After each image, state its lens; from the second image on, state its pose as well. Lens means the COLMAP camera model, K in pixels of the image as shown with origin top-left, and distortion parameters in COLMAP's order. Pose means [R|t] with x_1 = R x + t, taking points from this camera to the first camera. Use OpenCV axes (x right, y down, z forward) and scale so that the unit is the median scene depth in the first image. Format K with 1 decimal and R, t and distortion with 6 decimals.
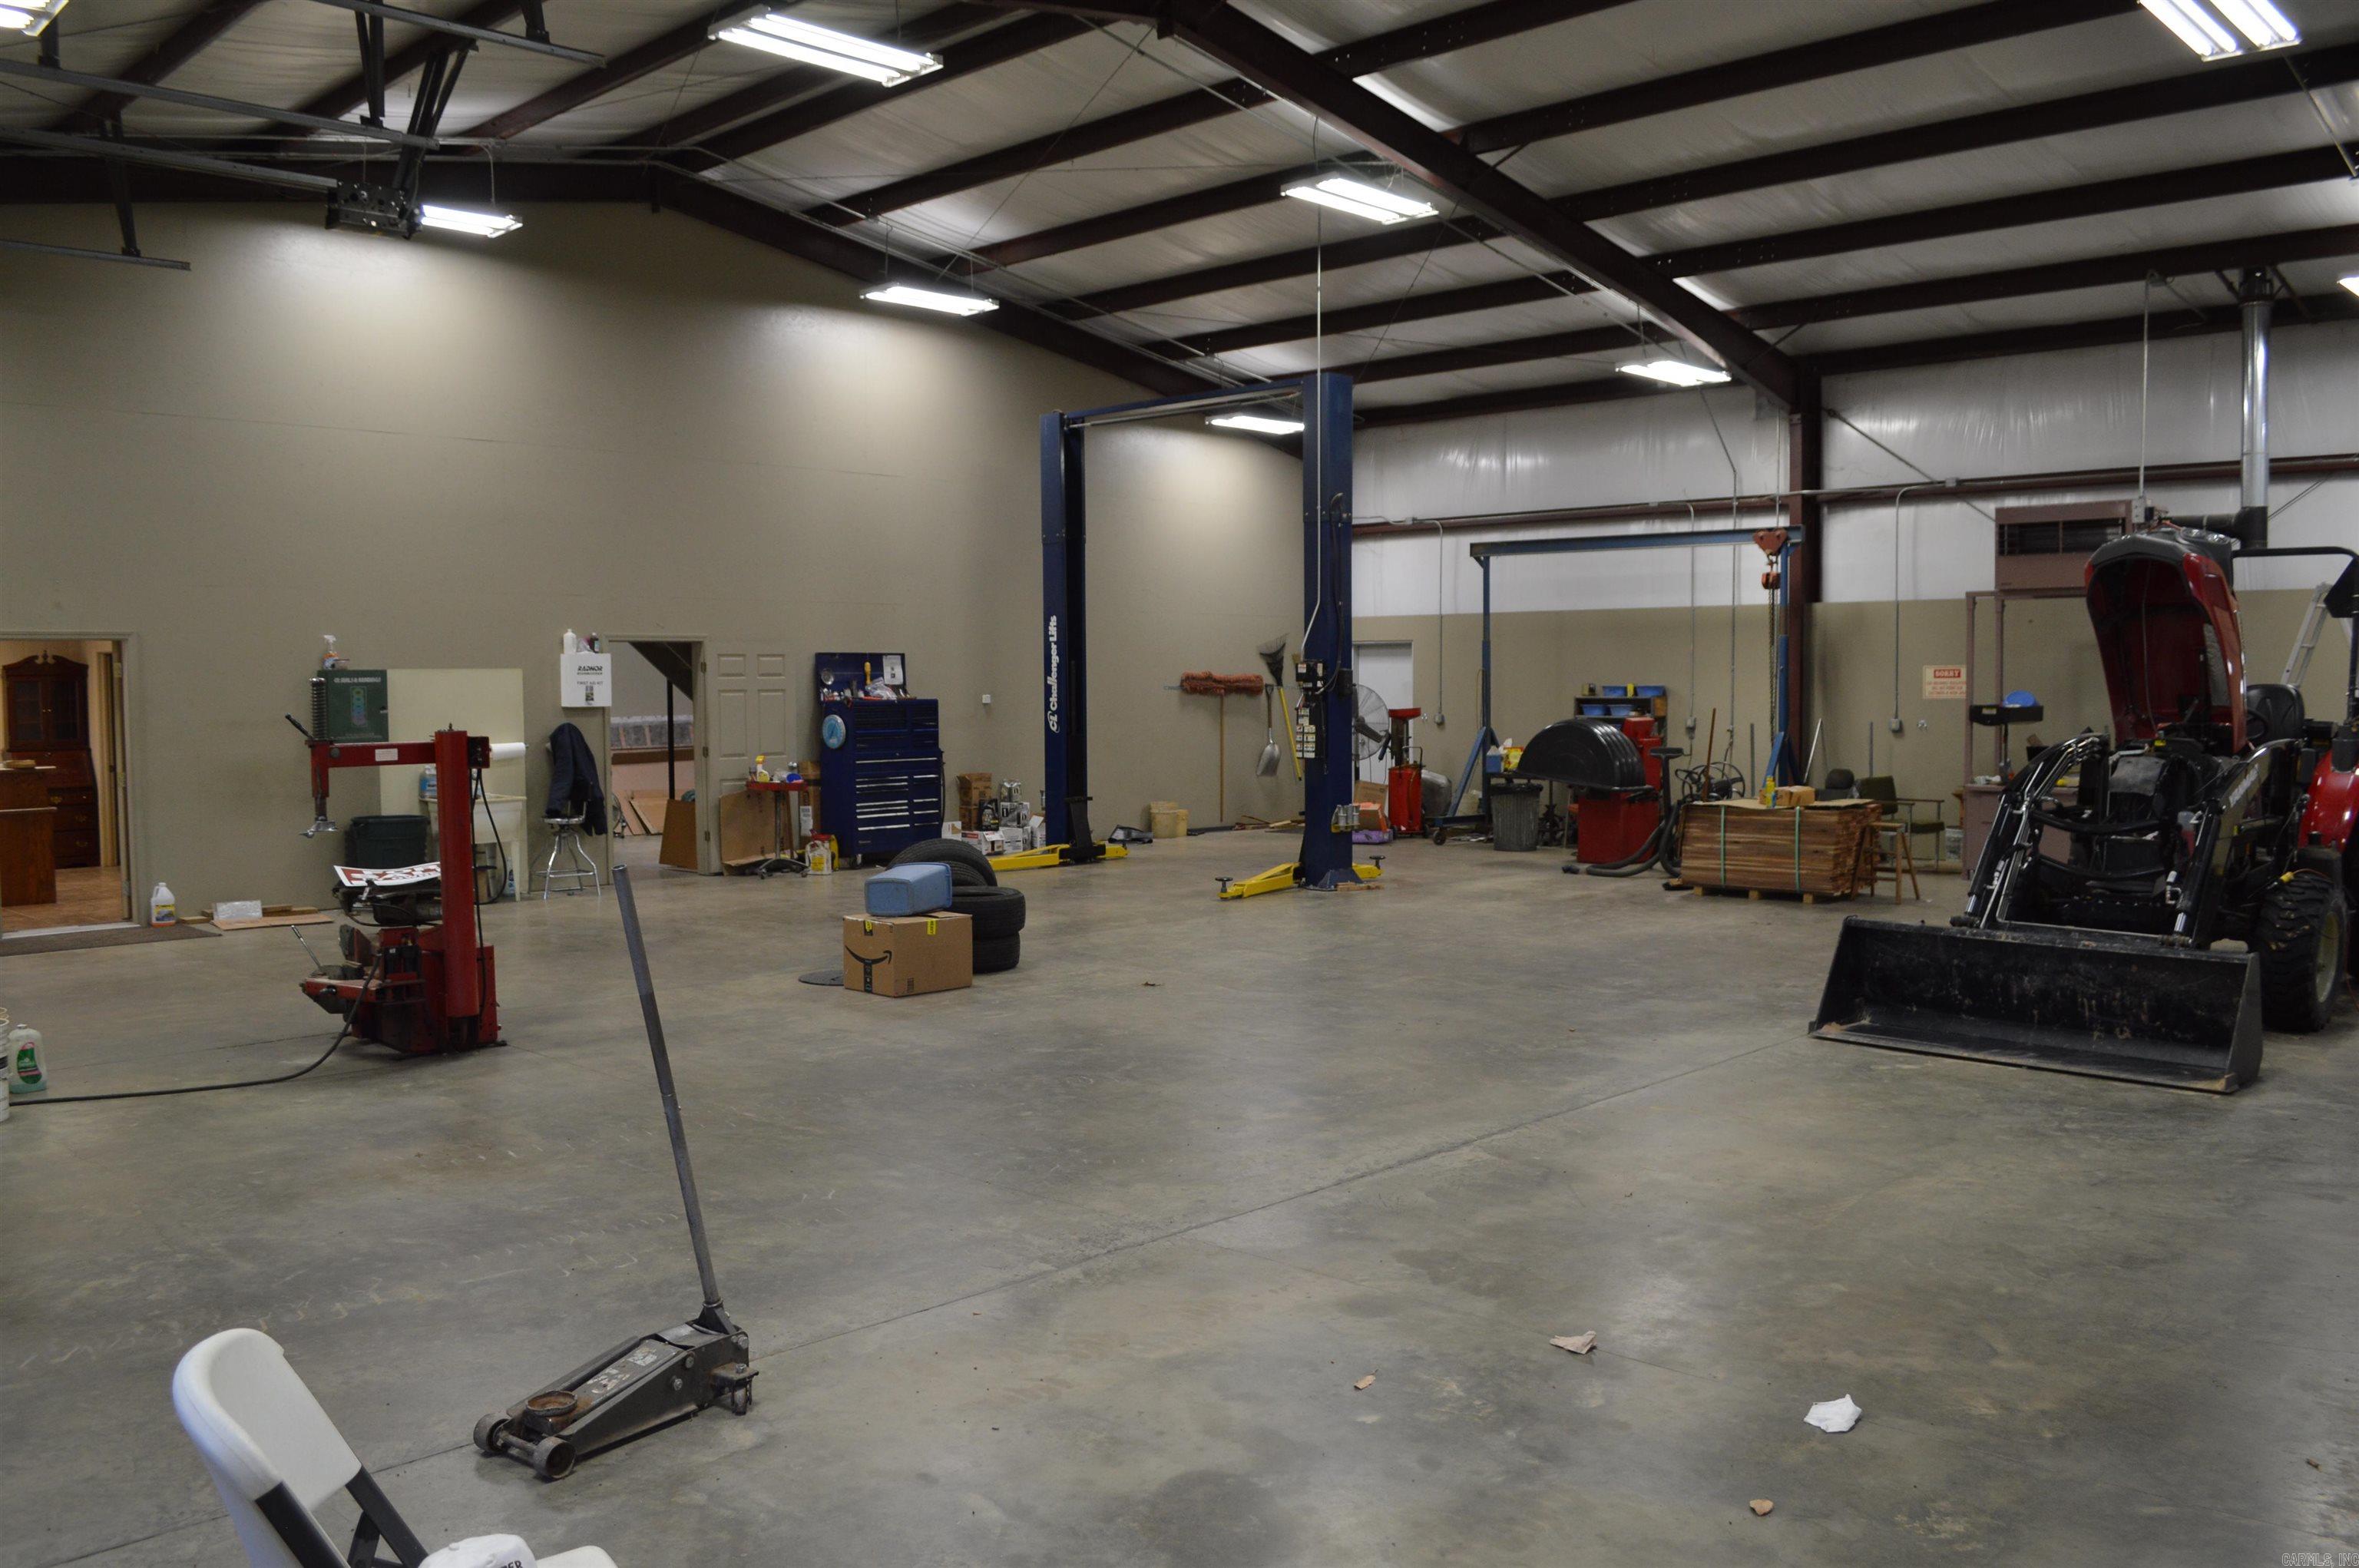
lens RADIAL K [[1881.6, 0, 1162.4], [0, 1881.6, 784.3], [0, 0, 1]] dist [-0.075731, 0.004555]
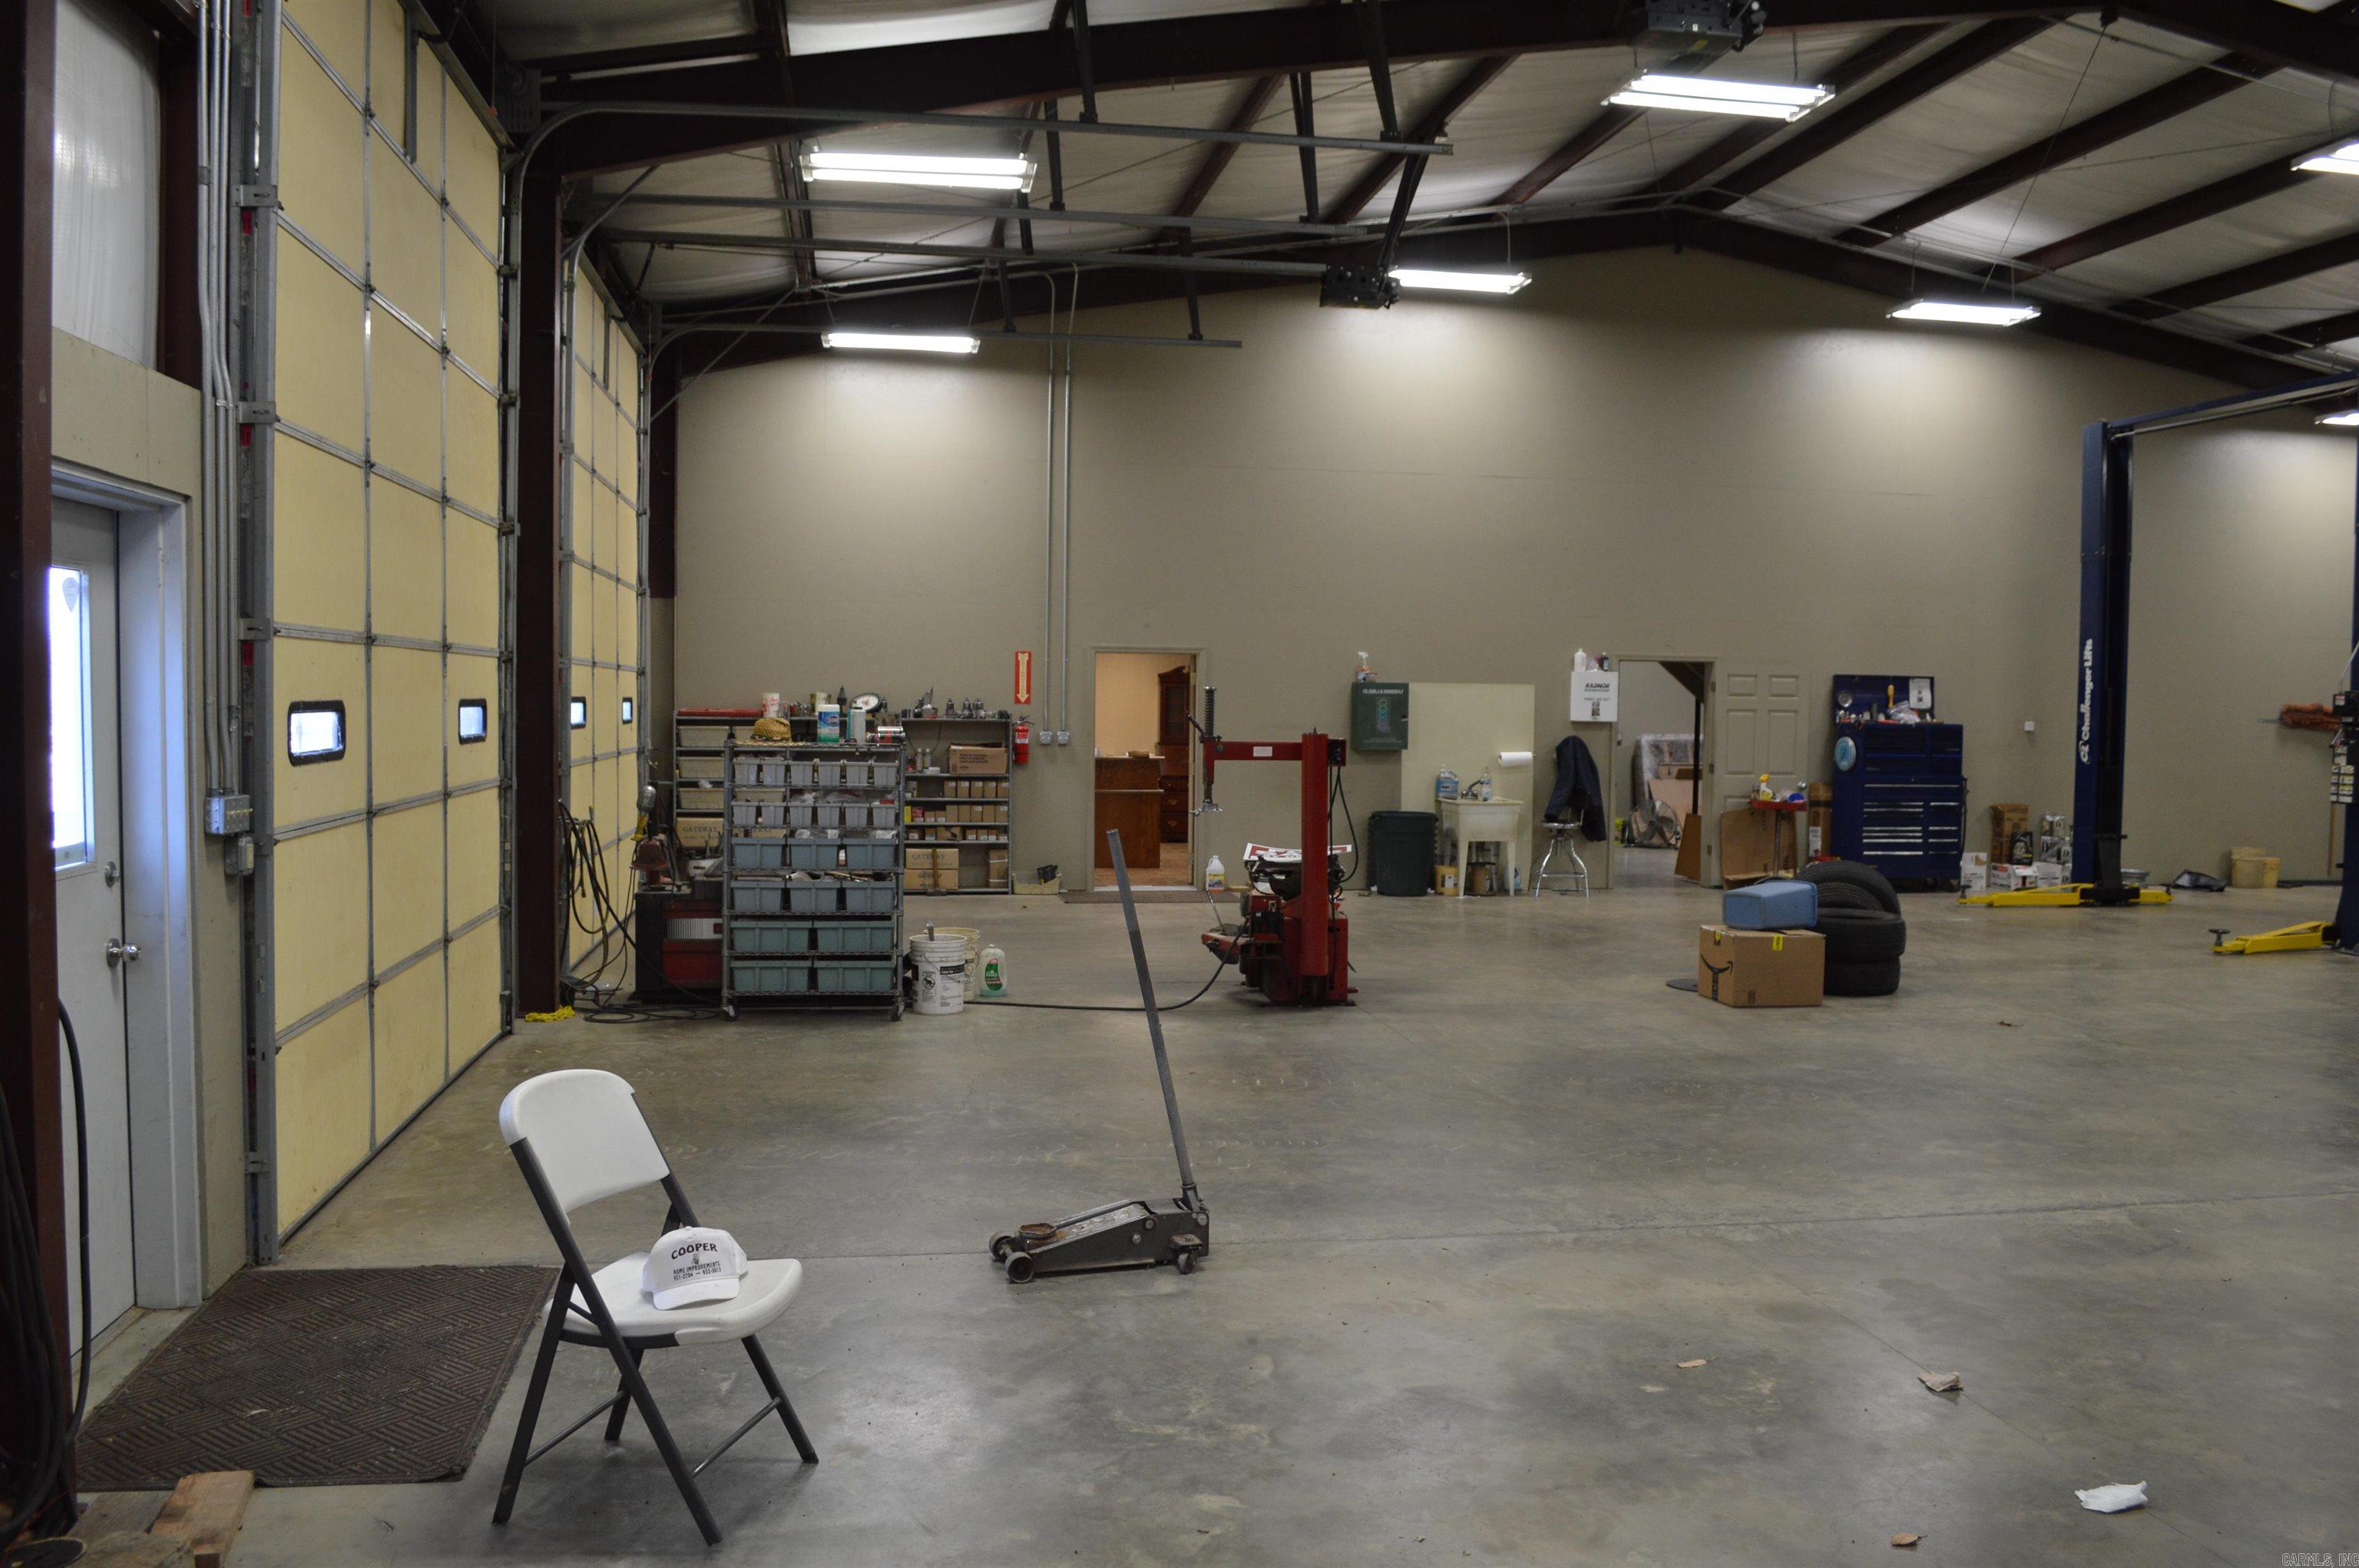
lens RADIAL K [[1881.6, 0, 1175.8], [0, 1881.6, 784.3], [0, 0, 1]] dist [-0.075731, 0.004555]
pose [[0.805033, 0.045345, -0.591494, 0.128387], [-0.051759, 0.998641, 0.006113, 0.000403], [0.590967, 0.025694, 0.806286, -0.007836]]
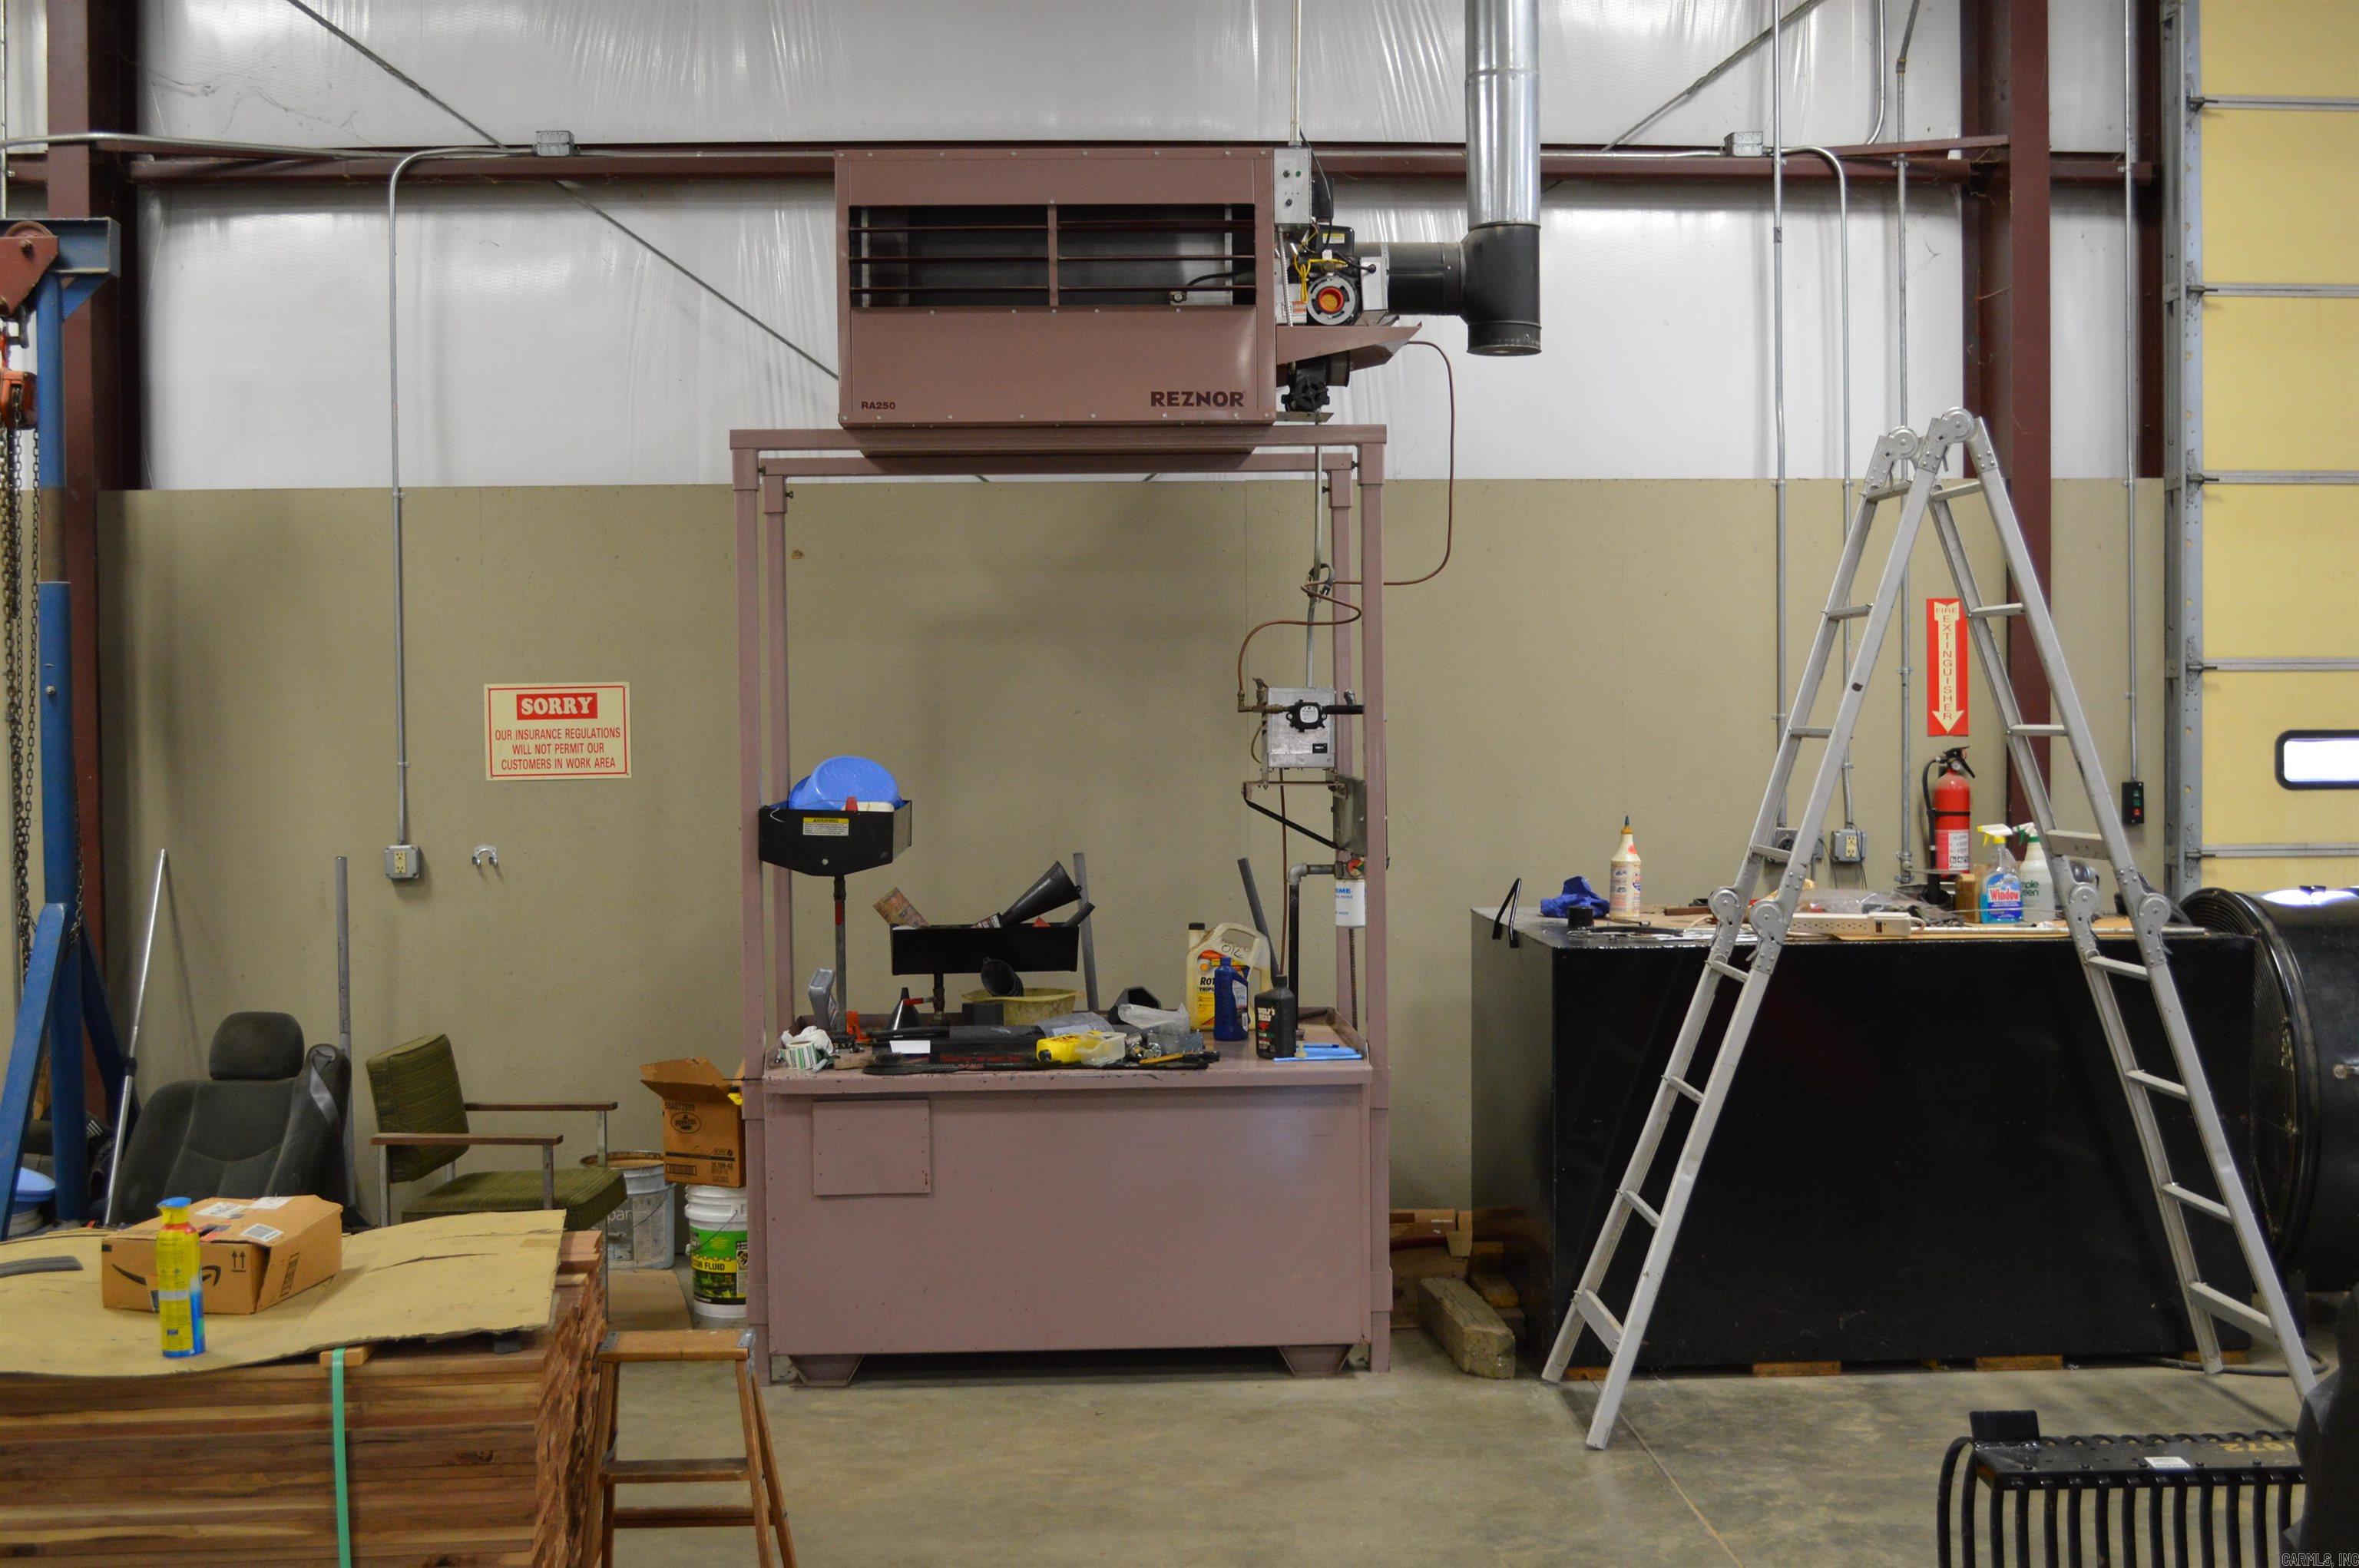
lens RADIAL K [[2487.7, 0, 1180.6], [0, 2487.7, 774.4], [0, 0, 1]] dist [-0.056200, 0.000000]
pose [[0.680864, -0.019867, 0.732141, 0.175027], [0.046474, 0.998789, -0.016116, -0.035752], [-0.730934, 0.044999, 0.680963, 0.630507]]
